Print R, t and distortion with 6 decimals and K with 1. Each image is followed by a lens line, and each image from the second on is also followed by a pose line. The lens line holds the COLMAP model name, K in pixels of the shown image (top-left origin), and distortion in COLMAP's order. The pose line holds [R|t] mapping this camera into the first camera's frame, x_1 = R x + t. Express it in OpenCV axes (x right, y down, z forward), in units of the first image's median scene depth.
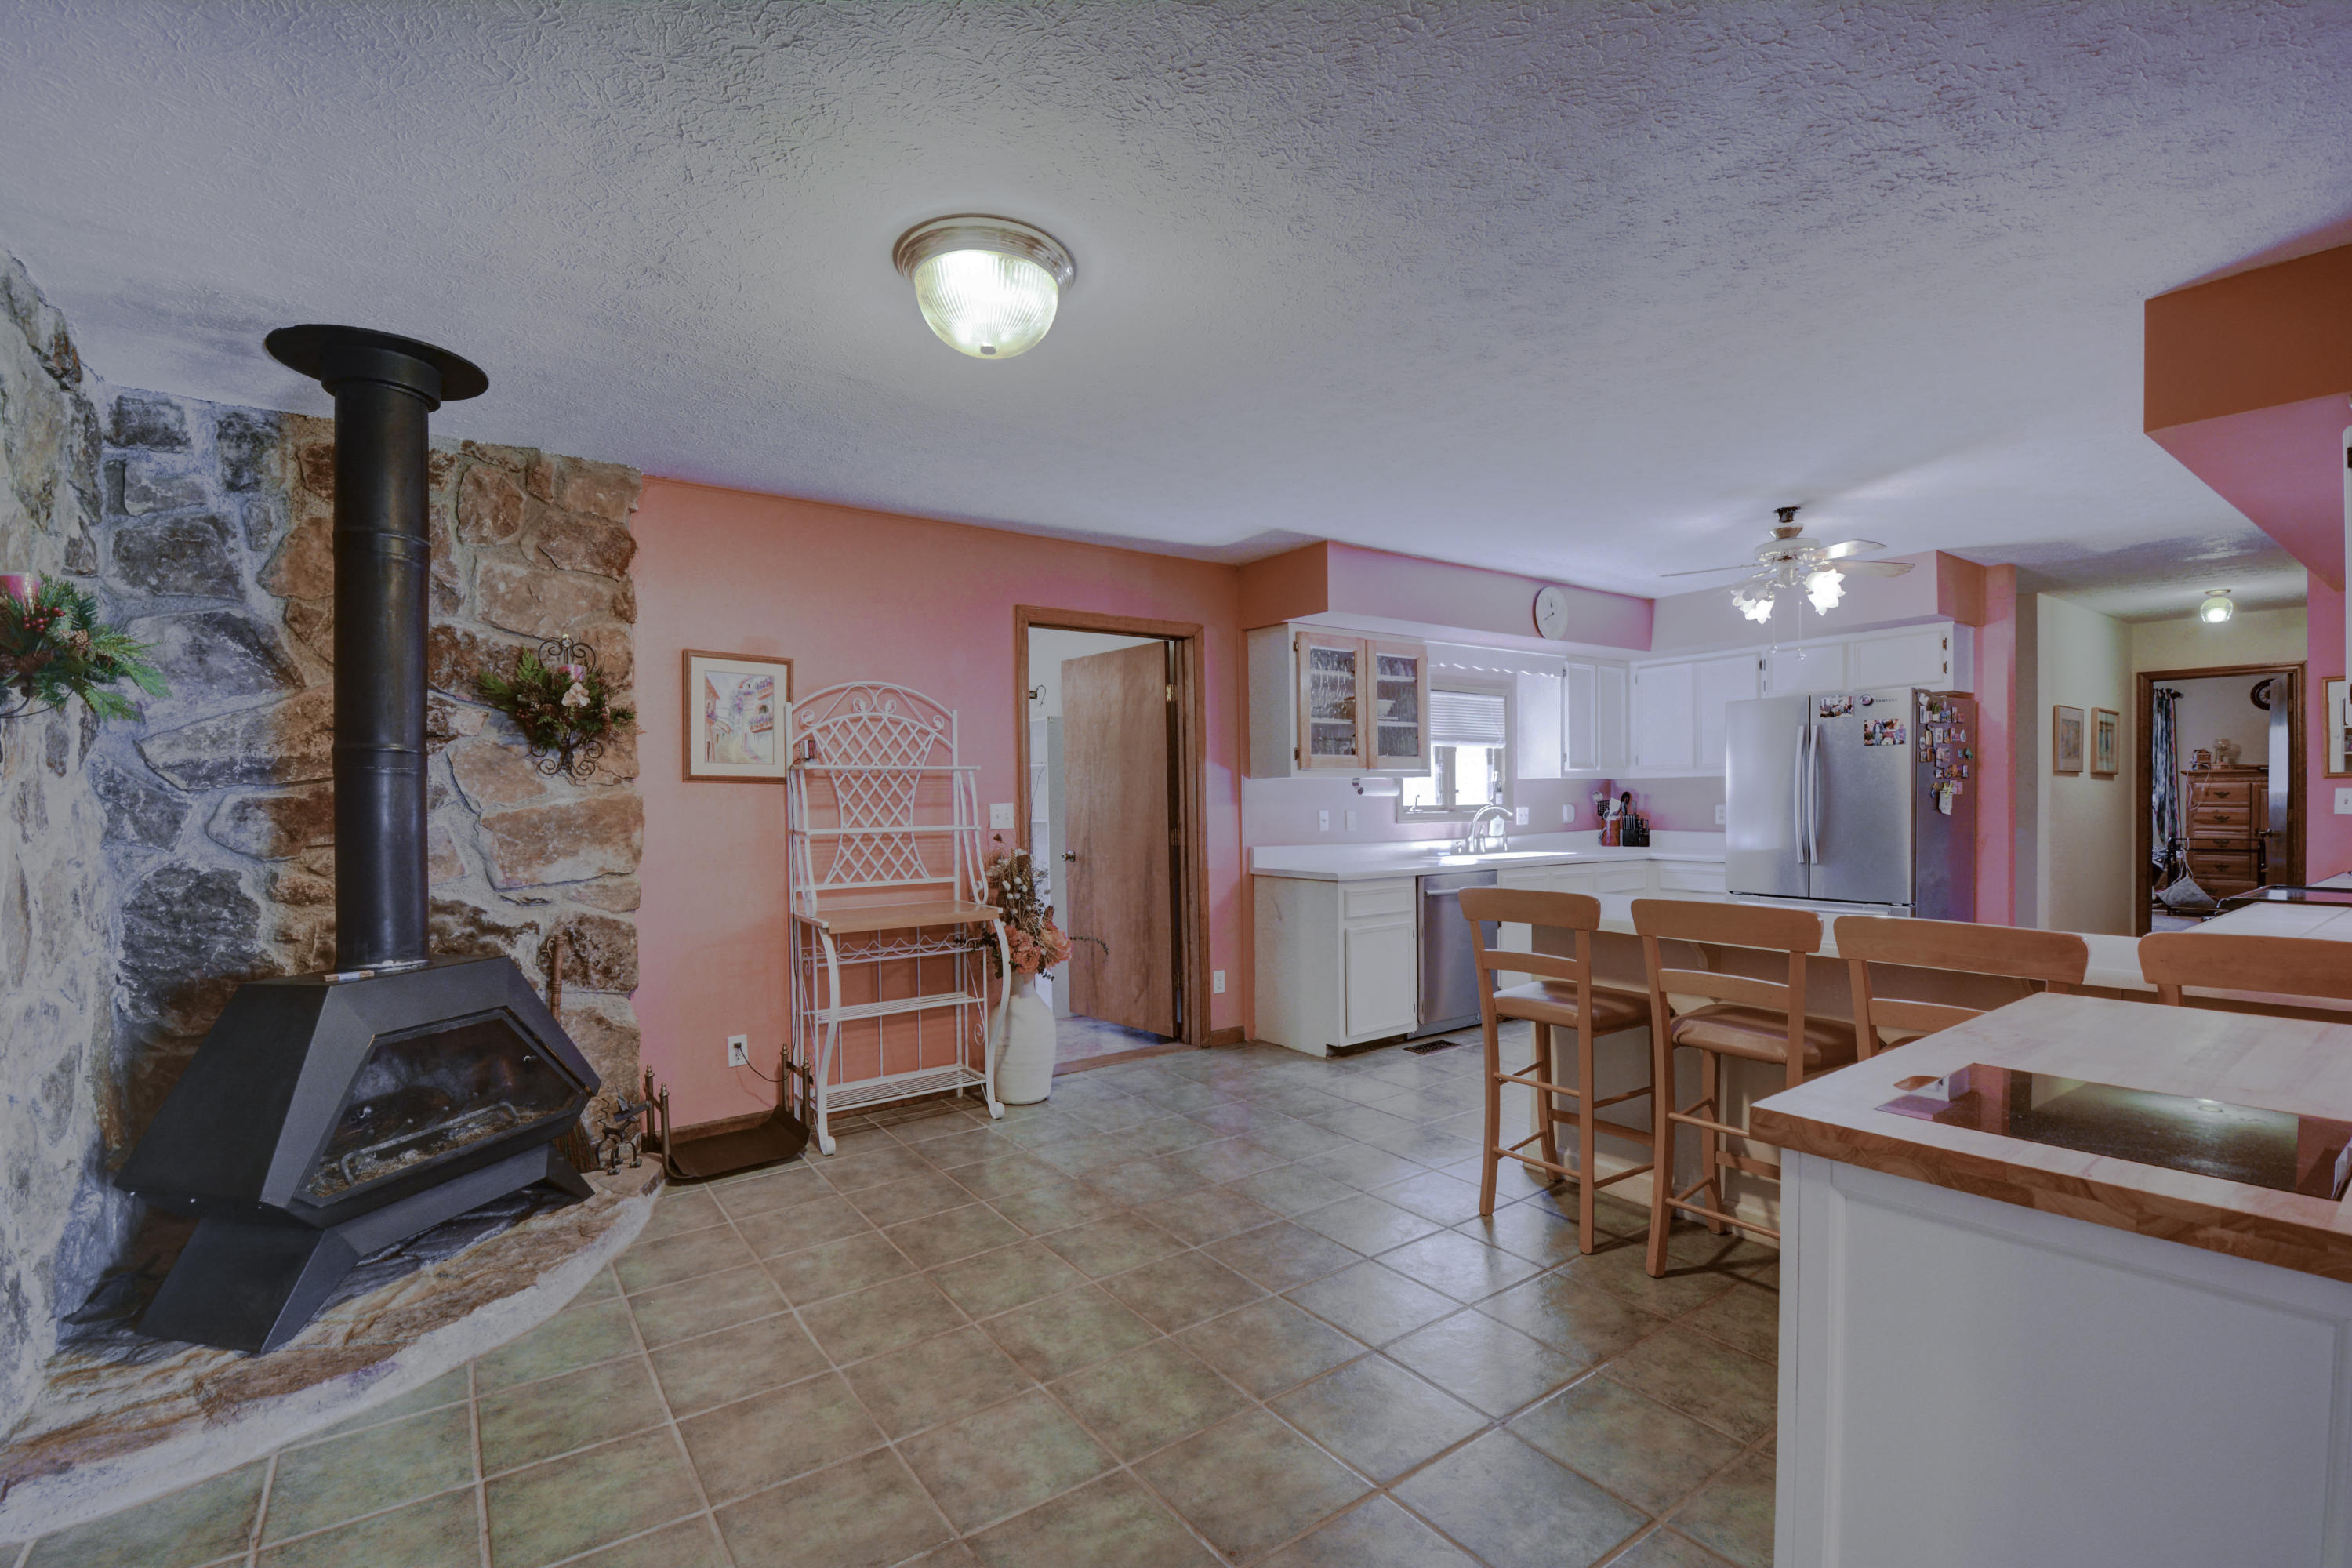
lens RADIAL K [[1040.9, 0, 1179.1], [0, 1040.9, 814.7], [0, 0, 1]] dist [0.002753, -0.007371]
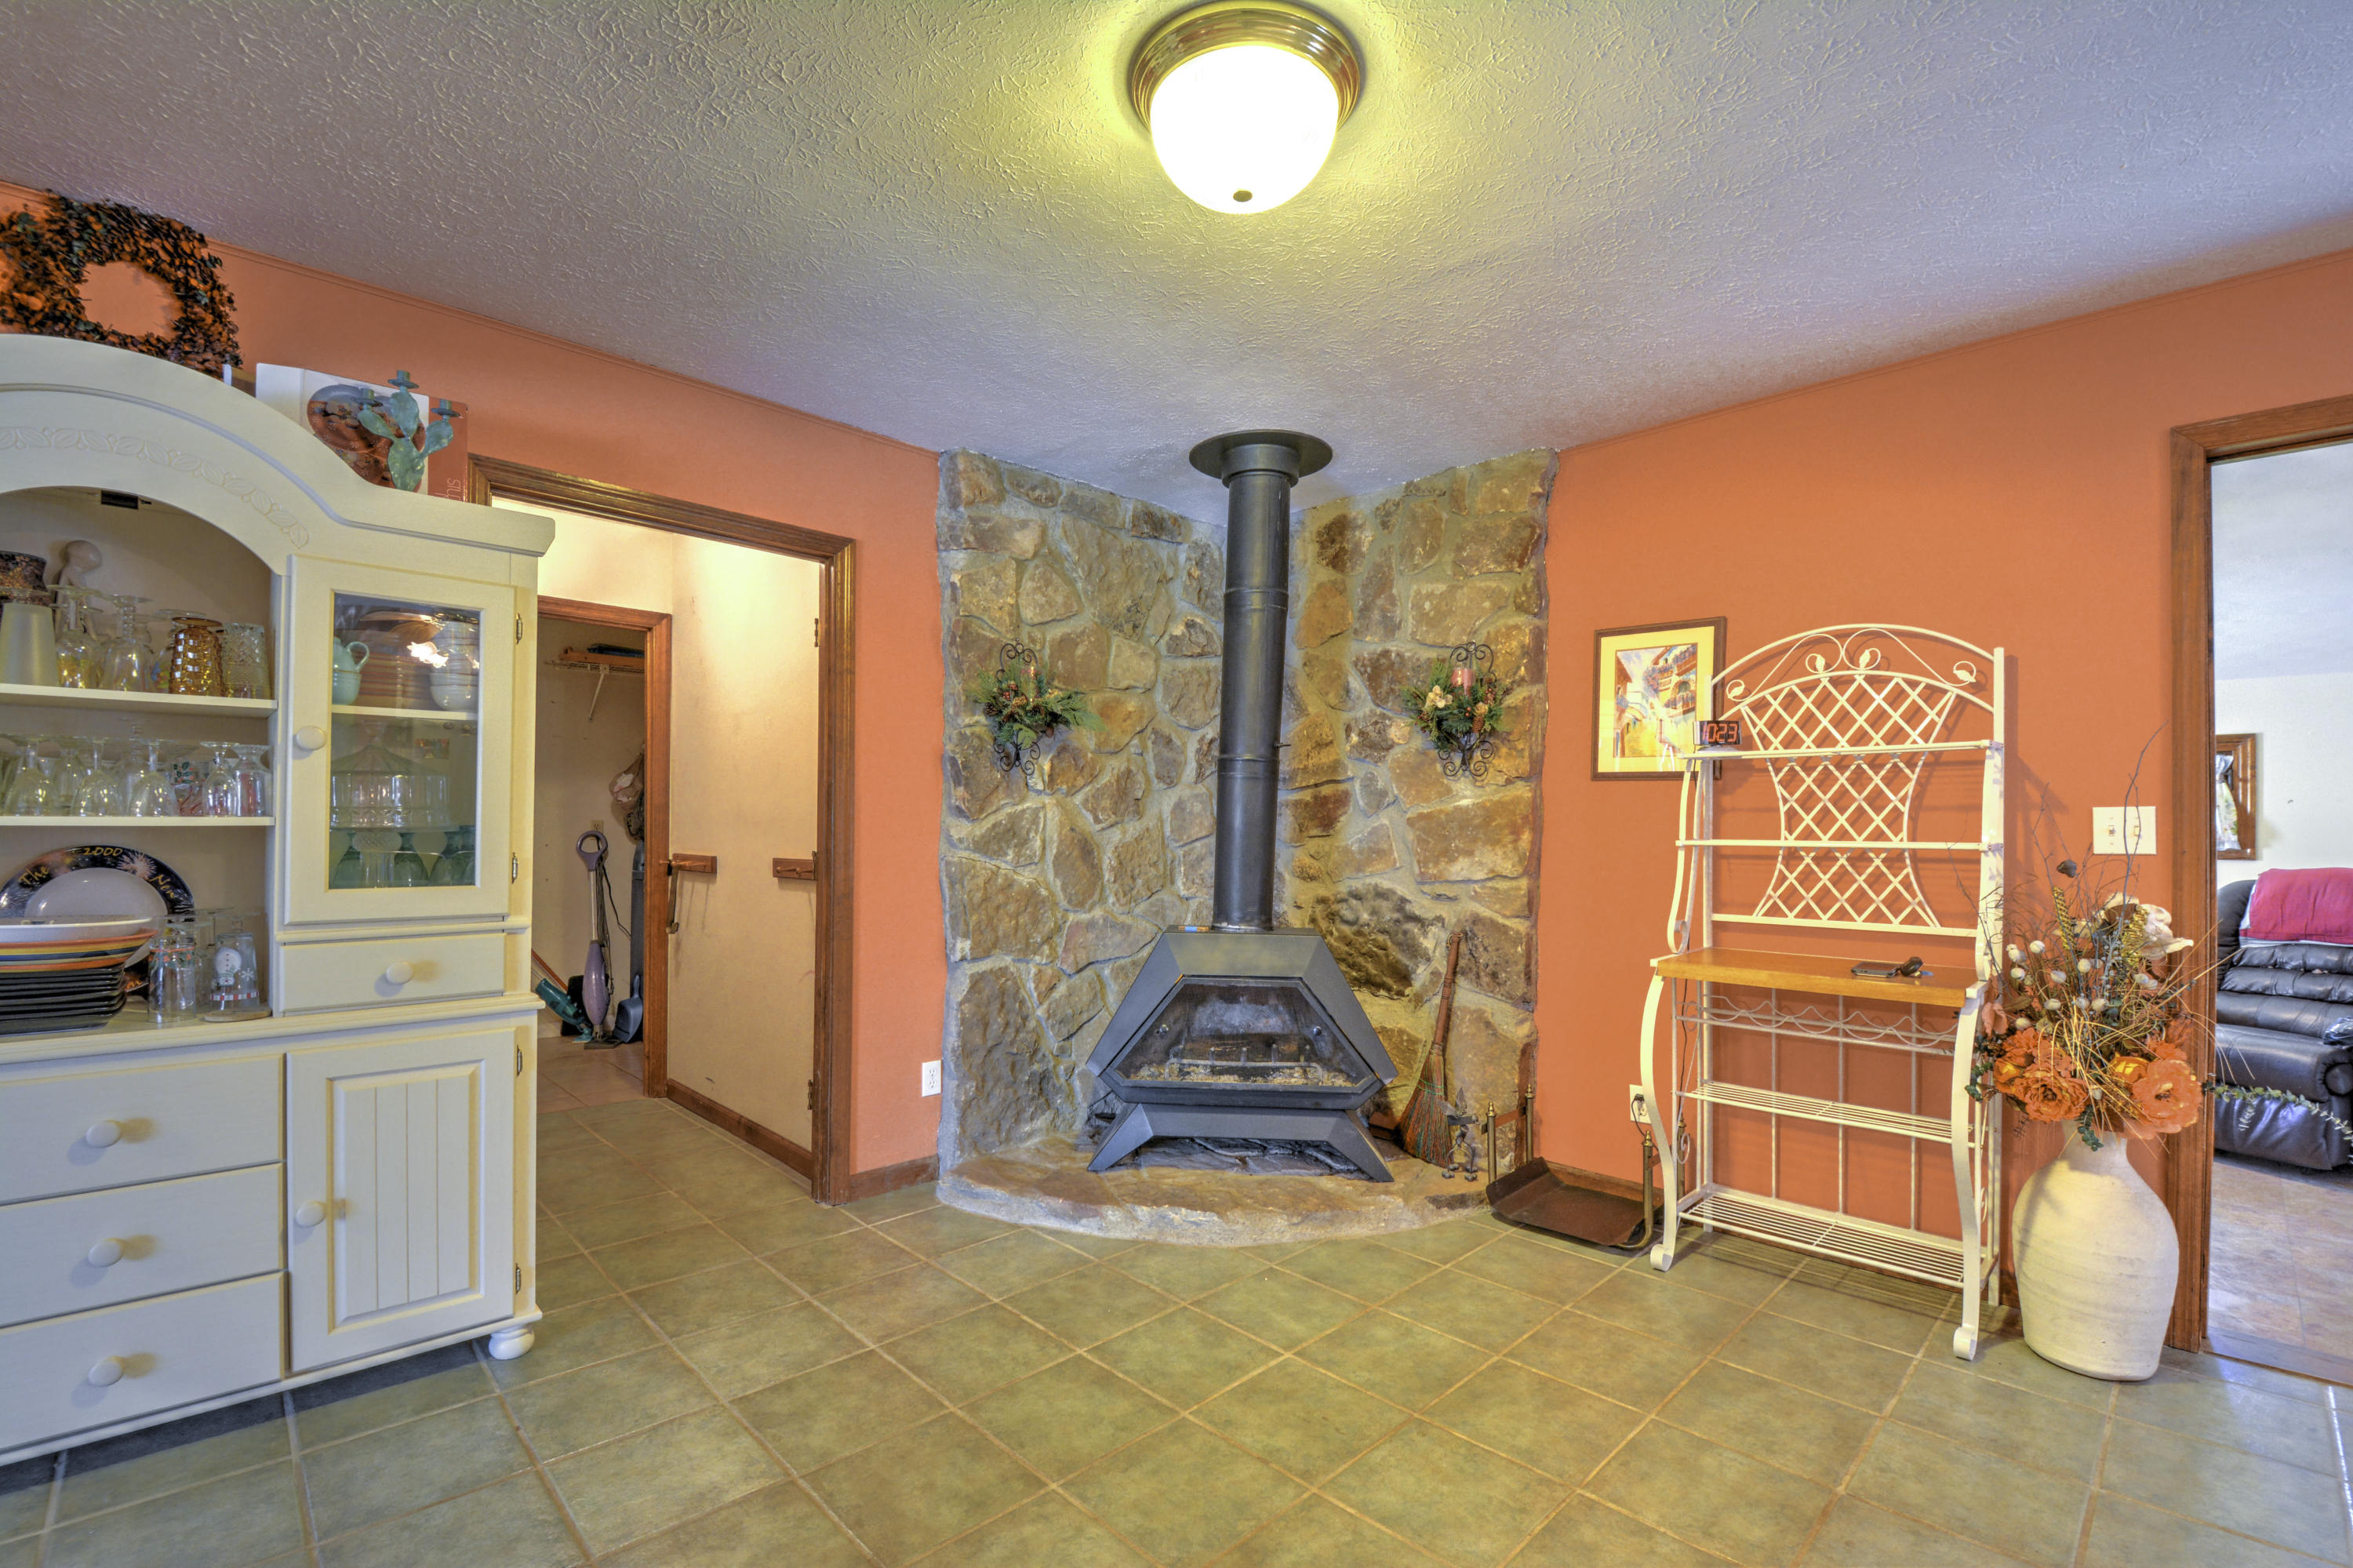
lens RADIAL K [[1041.4, 0, 1179.6], [0, 1041.4, 814.7], [0, 0, 1]] dist [0.002753, -0.007371]
pose [[0.136127, 0.001348, -0.990691, 0.375638], [-0.026563, 0.999645, -0.002290, 0.009146], [0.990335, 0.026627, 0.136114, 0.566260]]
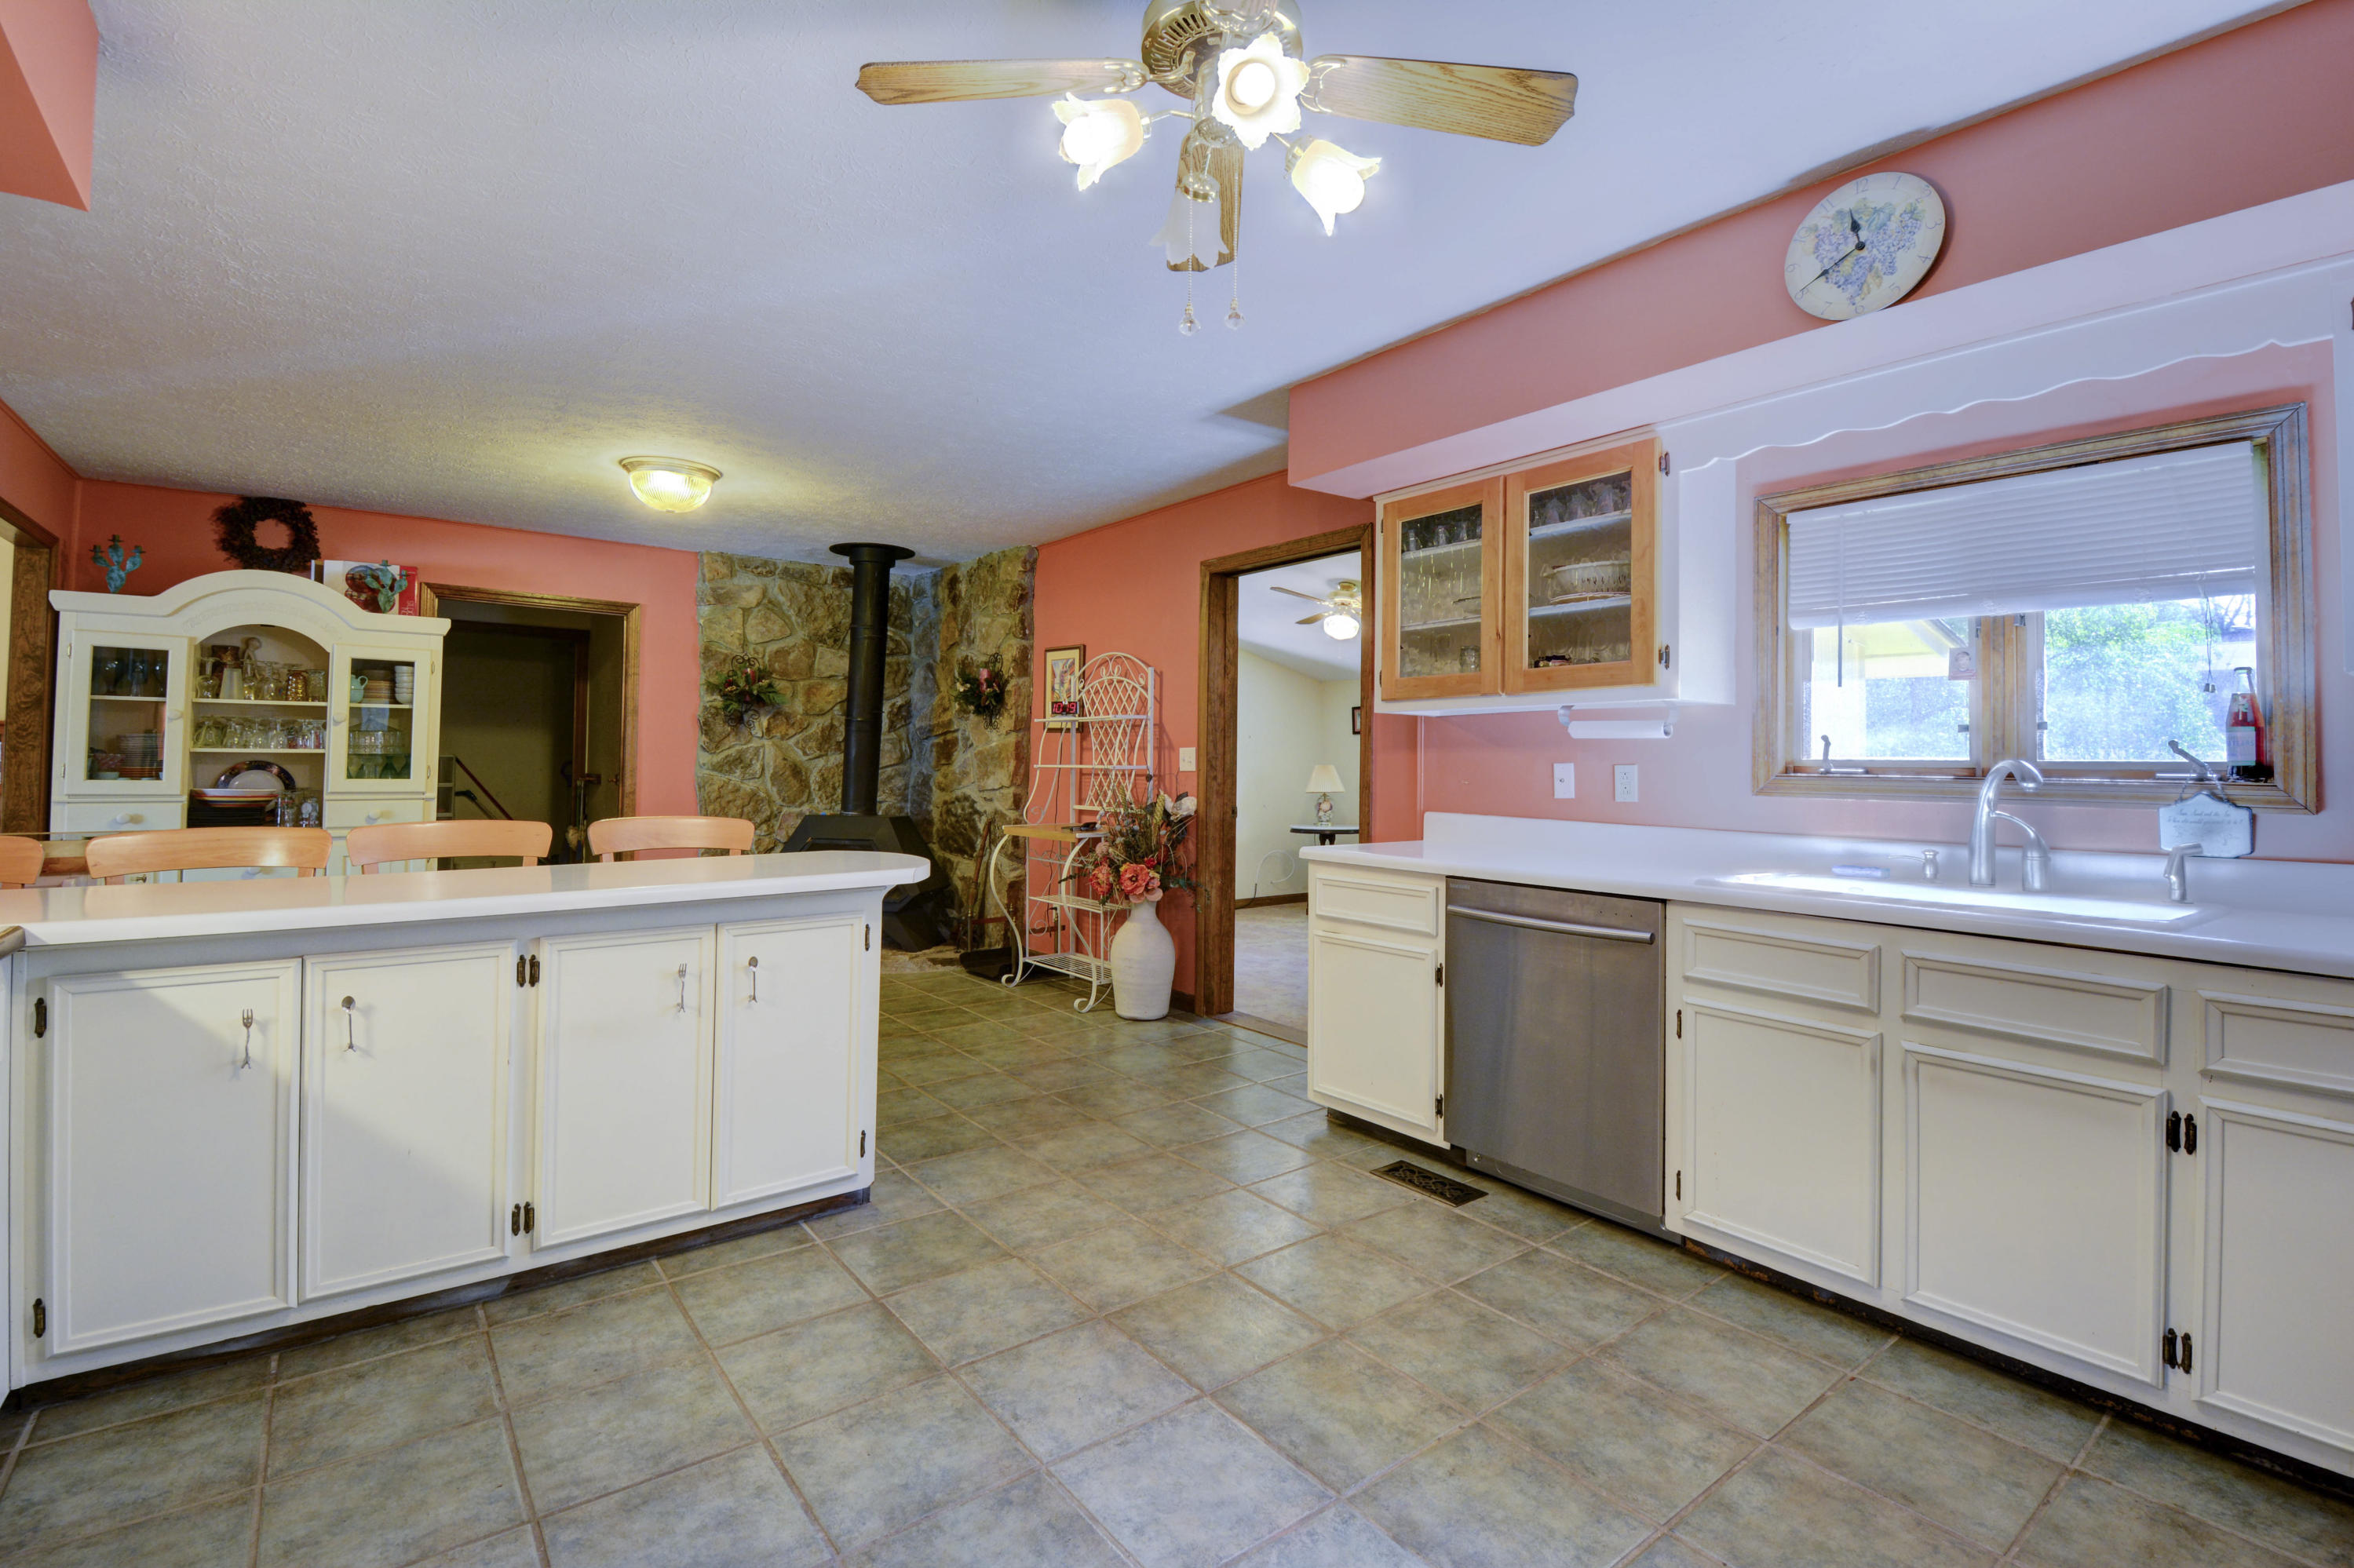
lens RADIAL K [[1034.9, 0, 1201.8], [0, 1034.9, 737.5], [0, 0, 1]] dist [0.001211, 0.000006]
pose [[0.054281, -0.014696, -0.998418, 1.165913], [-0.030454, 0.999402, -0.016367, -0.006027], [0.998061, 0.031294, 0.053801, 1.225084]]
